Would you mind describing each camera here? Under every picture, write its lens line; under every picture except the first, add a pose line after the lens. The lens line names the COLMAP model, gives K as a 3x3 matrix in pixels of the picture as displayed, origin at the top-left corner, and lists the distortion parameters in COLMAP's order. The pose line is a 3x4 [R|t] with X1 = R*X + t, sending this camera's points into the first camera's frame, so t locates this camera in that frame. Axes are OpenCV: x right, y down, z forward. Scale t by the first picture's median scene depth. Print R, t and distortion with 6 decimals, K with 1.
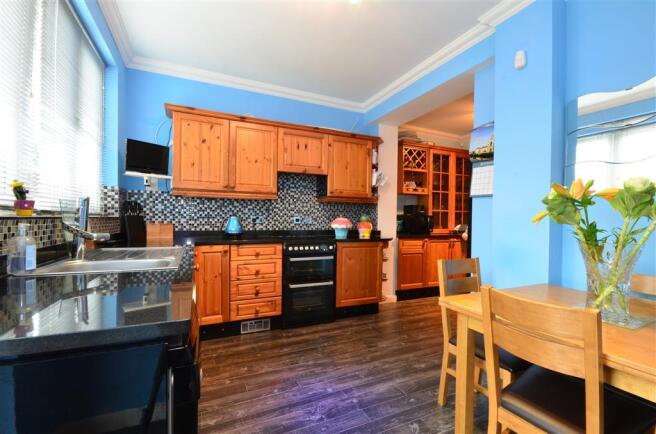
lens RADIAL K [[294.6, 0, 332.3], [0, 294.6, 217.1], [0, 0, 1]] dist [0.002019, -0.000970]
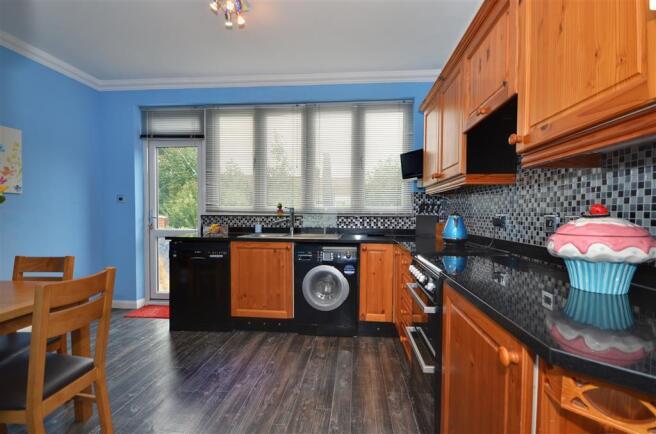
lens RADIAL K [[294.6, 0, 331.9], [0, 294.6, 218.2], [0, 0, 1]] dist [0.002019, -0.000970]
pose [[-0.499334, -0.001582, -0.866408, 0.445966], [-0.007848, 0.999966, 0.002697, 0.005434], [0.866374, 0.008147, -0.499329, 1.122581]]
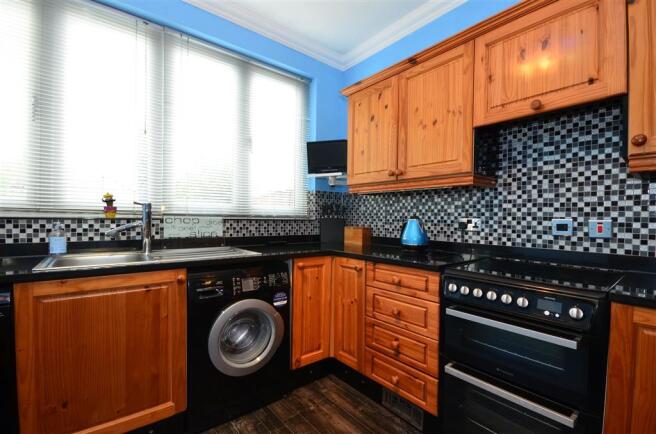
lens RADIAL K [[294.6, 0, 331.9], [0, 294.6, 219.4], [0, 0, 1]] dist [0.002019, -0.000970]
pose [[0.245422, -0.003103, -0.969411, 0.253760], [-0.005371, 0.999975, -0.004561, 0.003386], [0.969401, 0.006326, 0.245399, 0.680538]]
